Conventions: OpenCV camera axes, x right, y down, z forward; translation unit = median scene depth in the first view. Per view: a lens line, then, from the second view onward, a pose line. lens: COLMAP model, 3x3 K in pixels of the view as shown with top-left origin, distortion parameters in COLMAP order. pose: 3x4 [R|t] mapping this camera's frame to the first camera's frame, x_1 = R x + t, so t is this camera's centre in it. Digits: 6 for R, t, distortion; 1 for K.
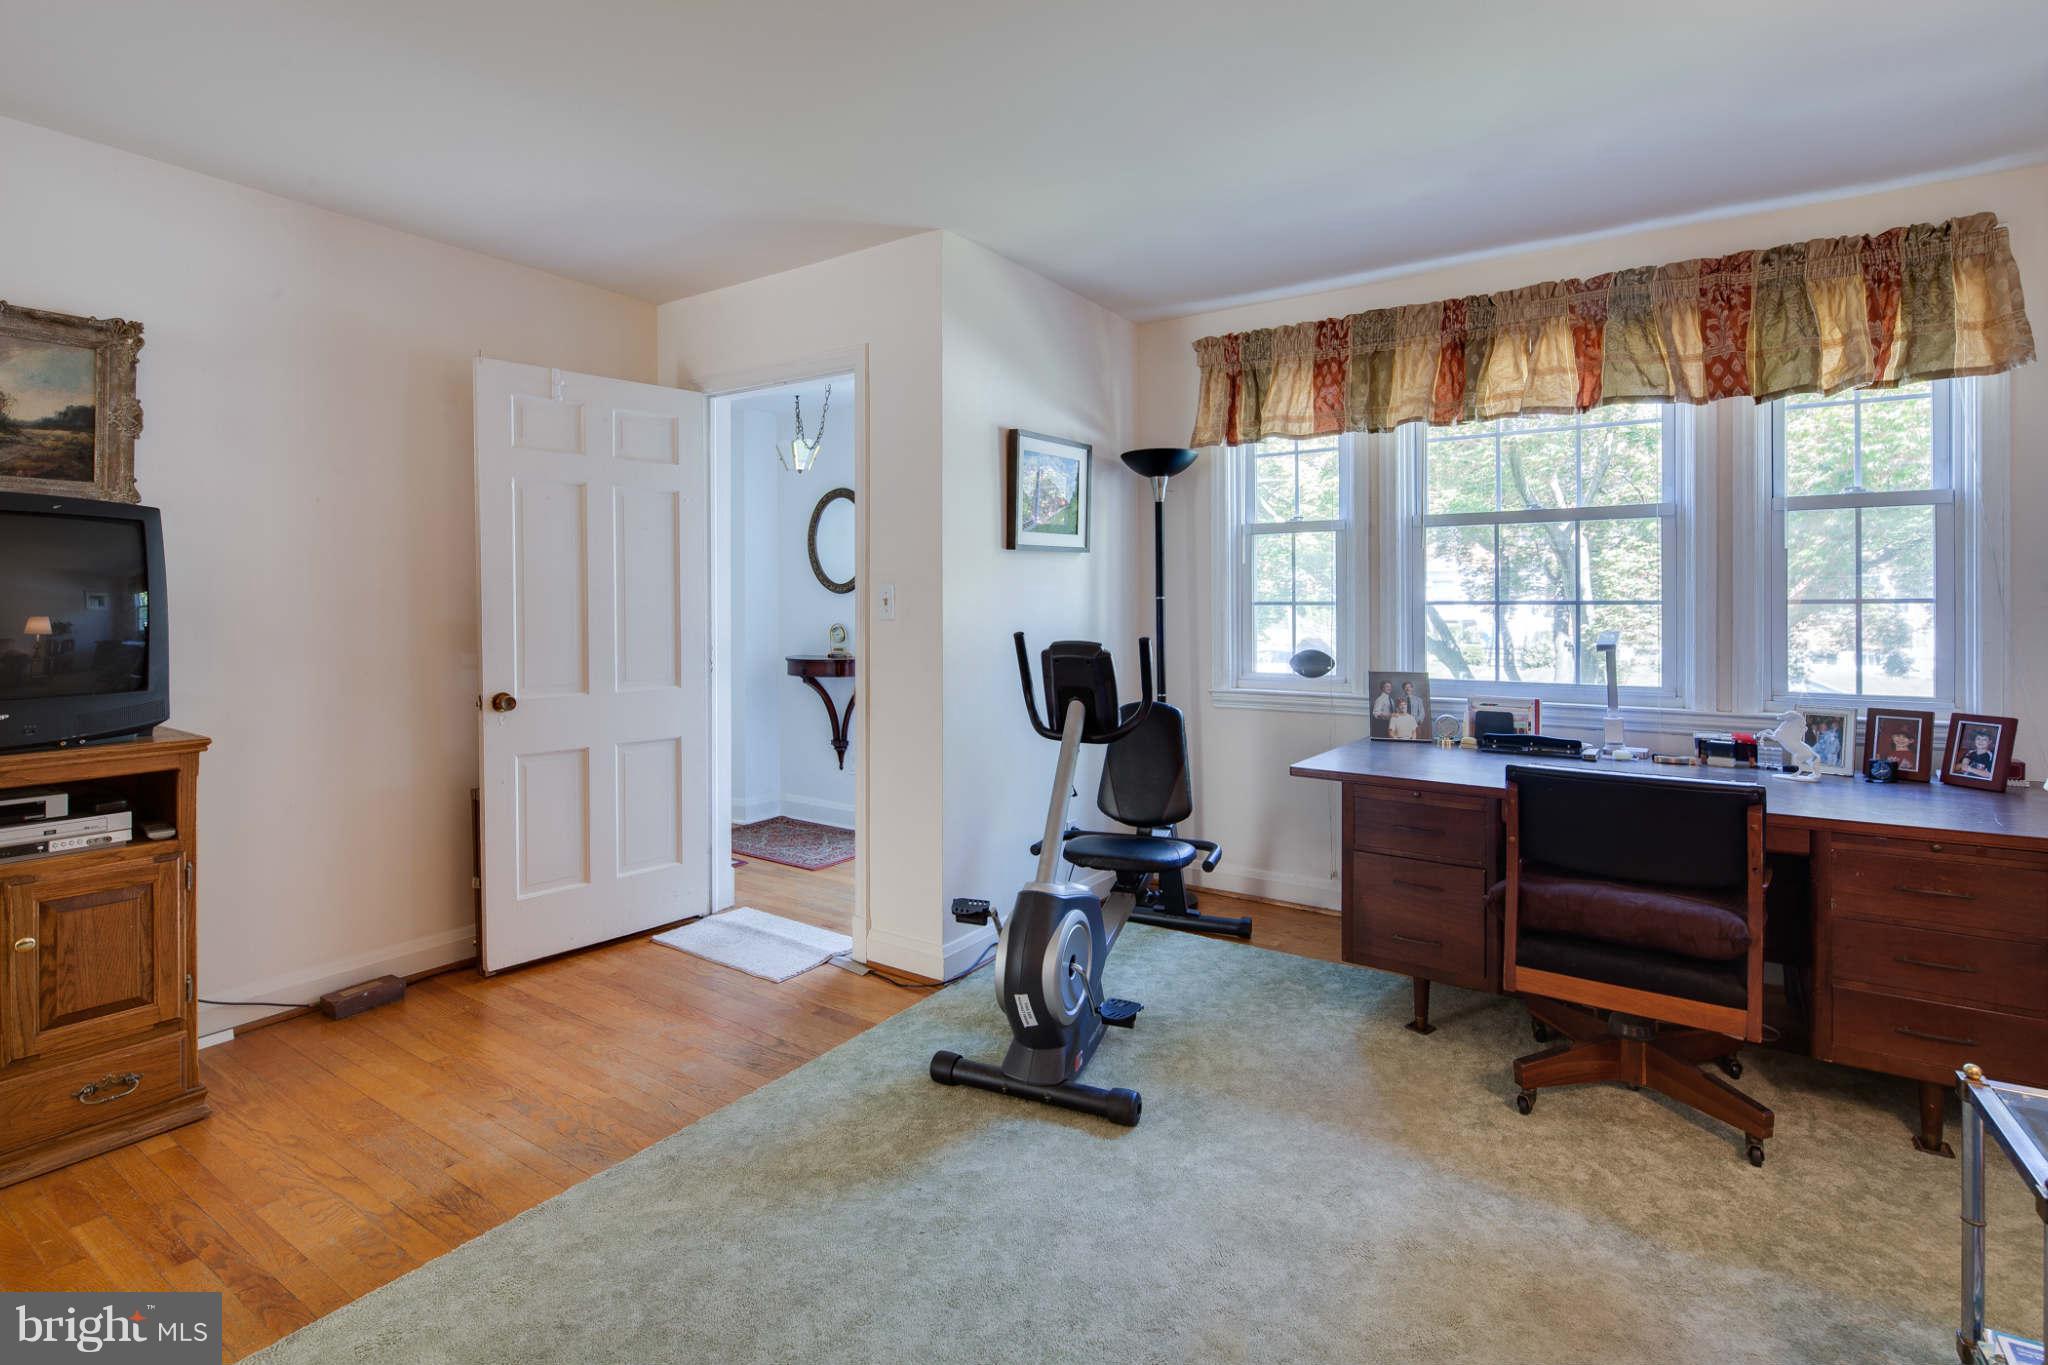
lens RADIAL K [[989.3, 0, 1024.6], [0, 989.3, 602.8], [0, 0, 1]] dist [0.005917, -0.004787]
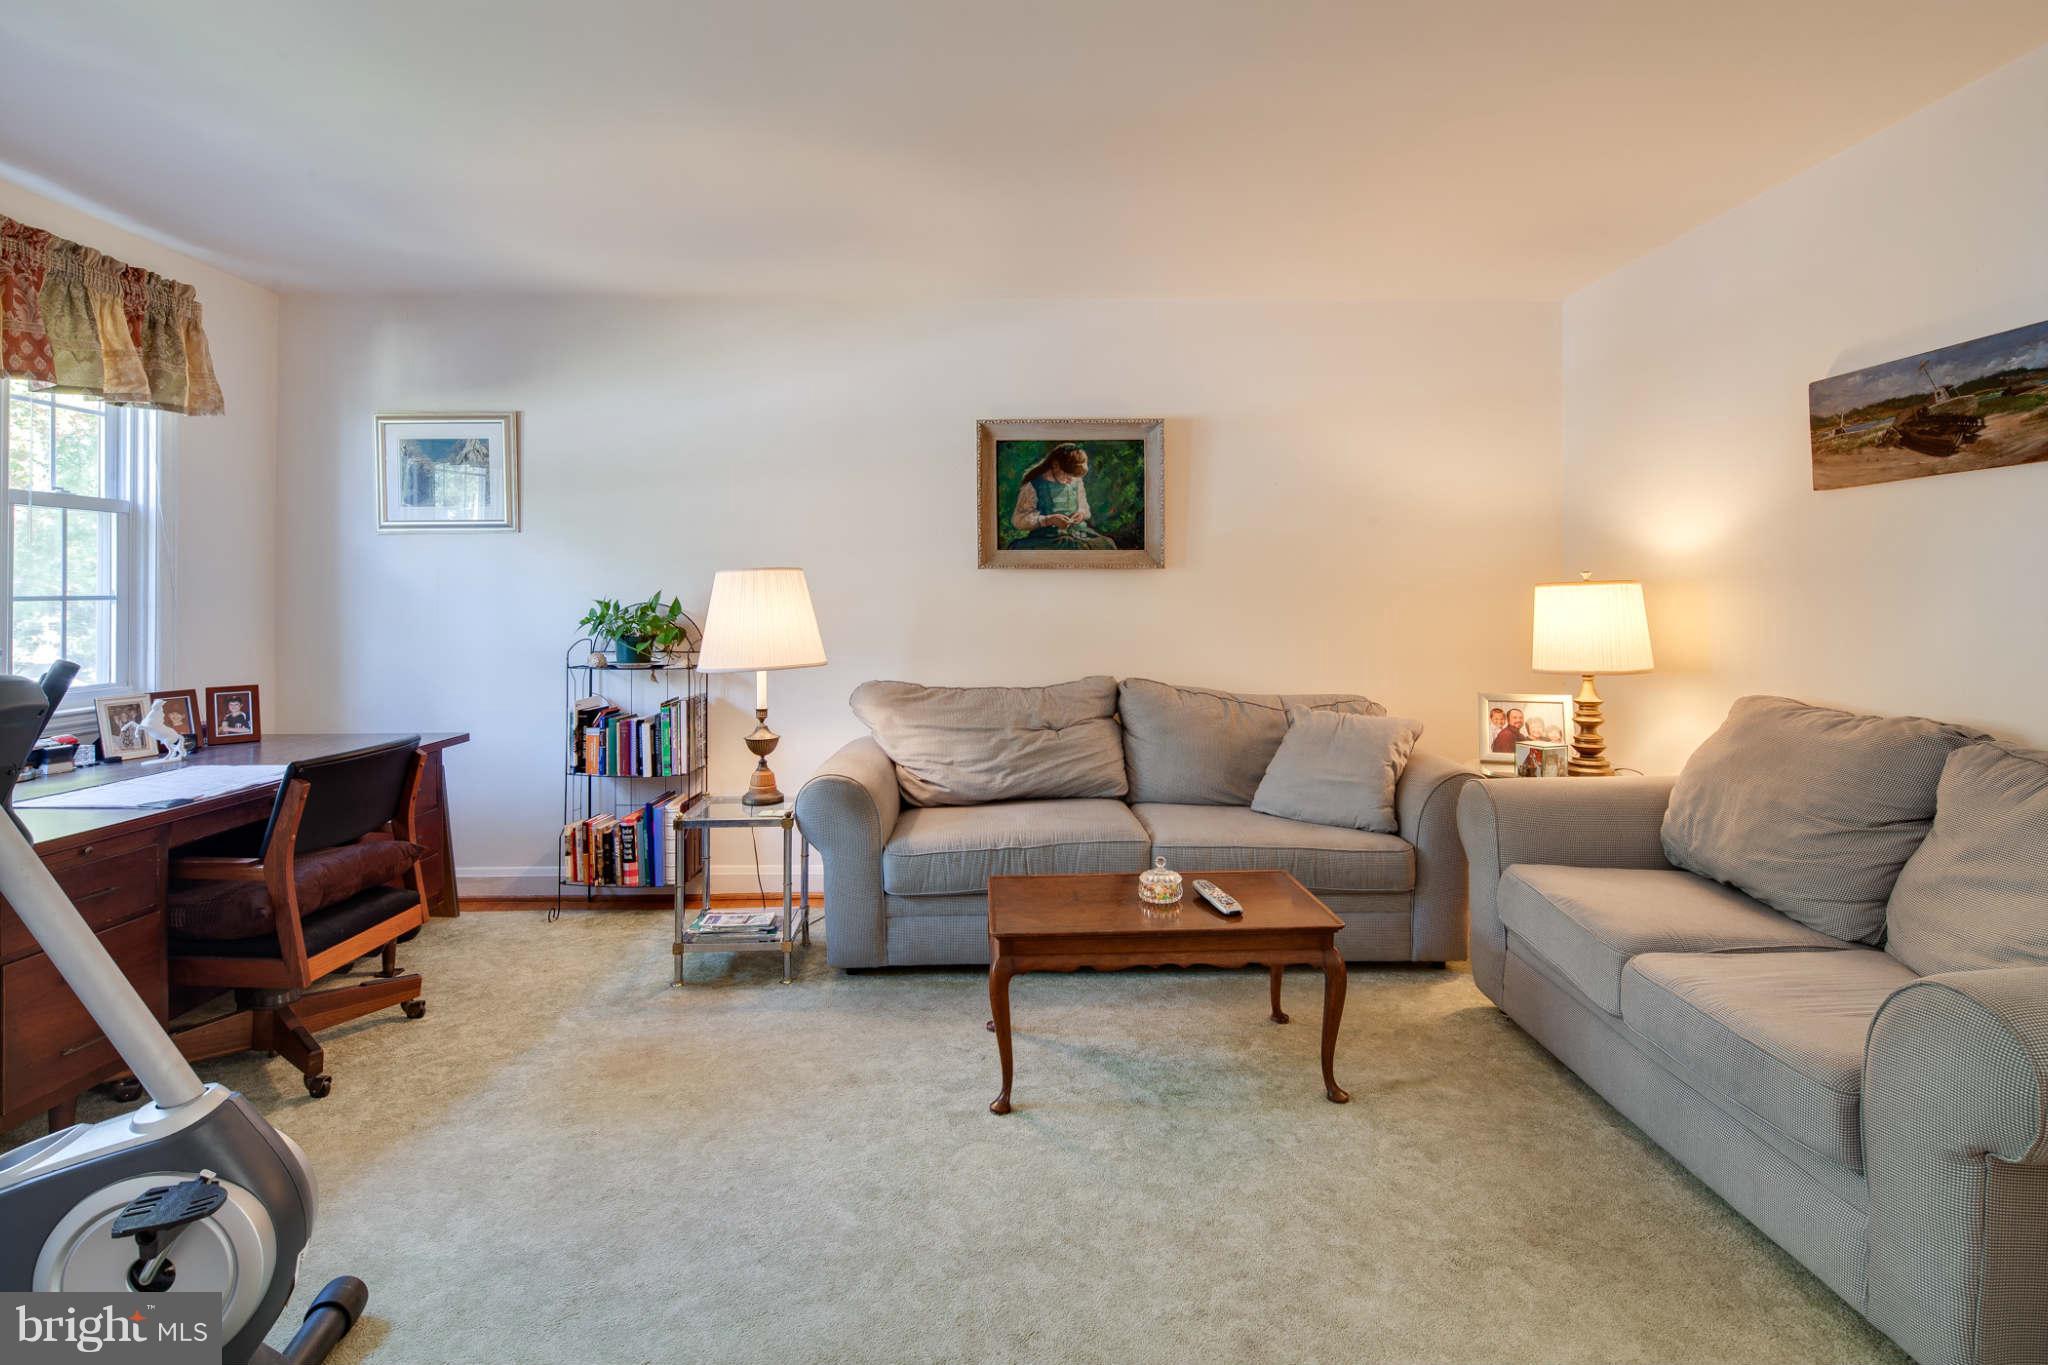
lens RADIAL K [[989.3, 0, 1031.0], [0, 989.3, 588.5], [0, 0, 1]] dist [0.005917, -0.004787]
pose [[-0.572336, 0.008749, 0.819973, -0.596479], [0.006185, 0.999961, -0.006352, 0.000942], [-0.819996, 0.001436, -0.572368, 0.773788]]
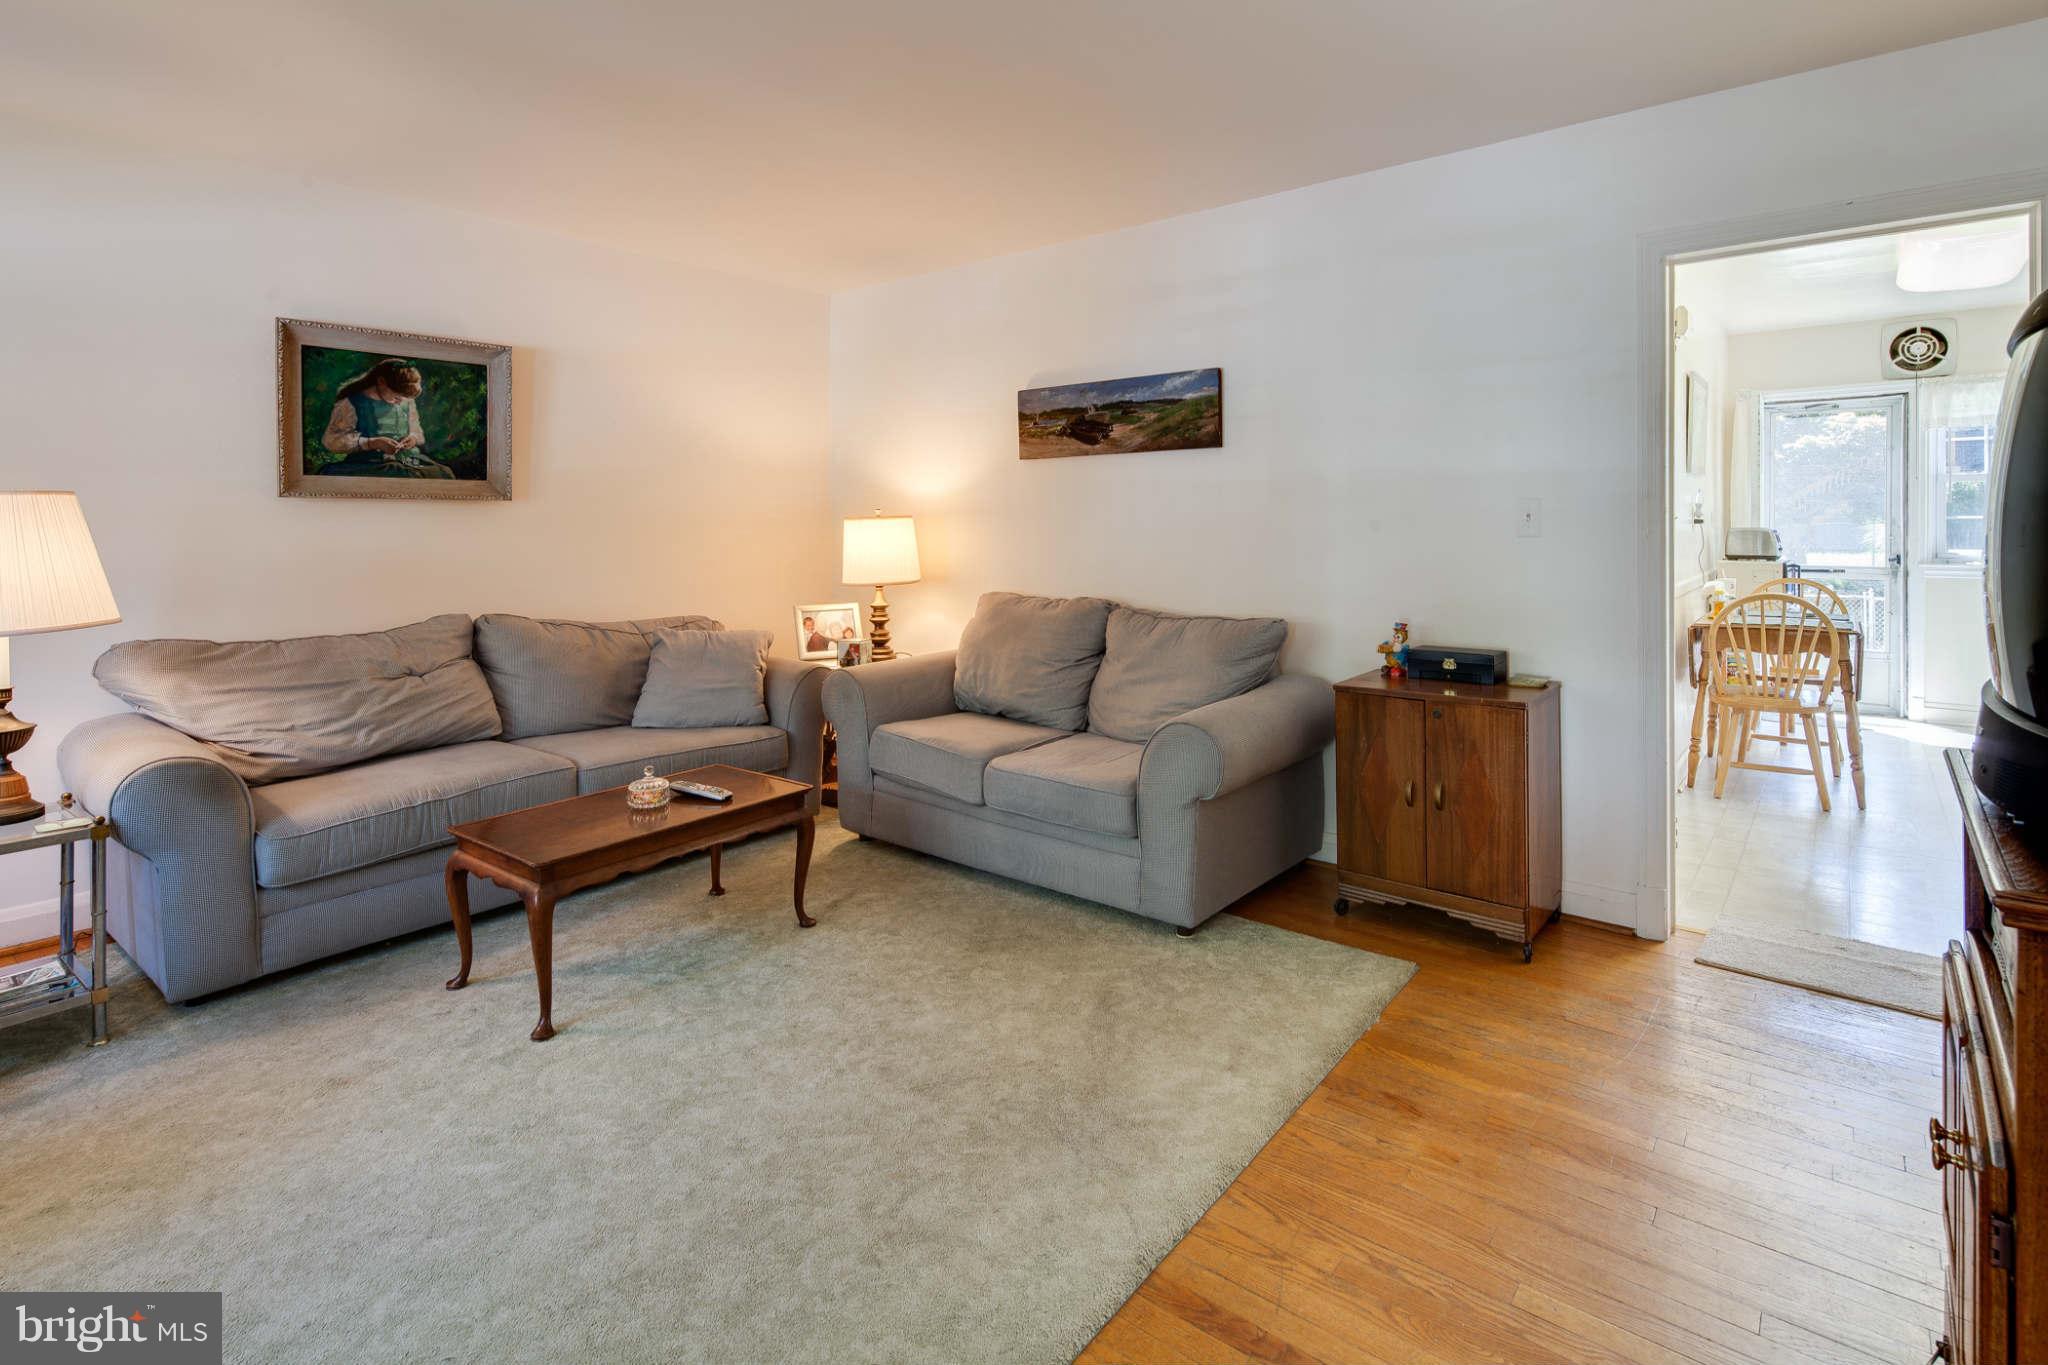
lens RADIAL K [[989.3, 0, 1021.1], [0, 989.3, 529.4], [0, 0, 1]] dist [0.005917, -0.004787]
pose [[-0.995362, 0.006659, 0.095973, -0.395194], [0.007462, 0.999940, 0.008007, -0.000805], [-0.095913, 0.008686, -0.995352, 1.094407]]
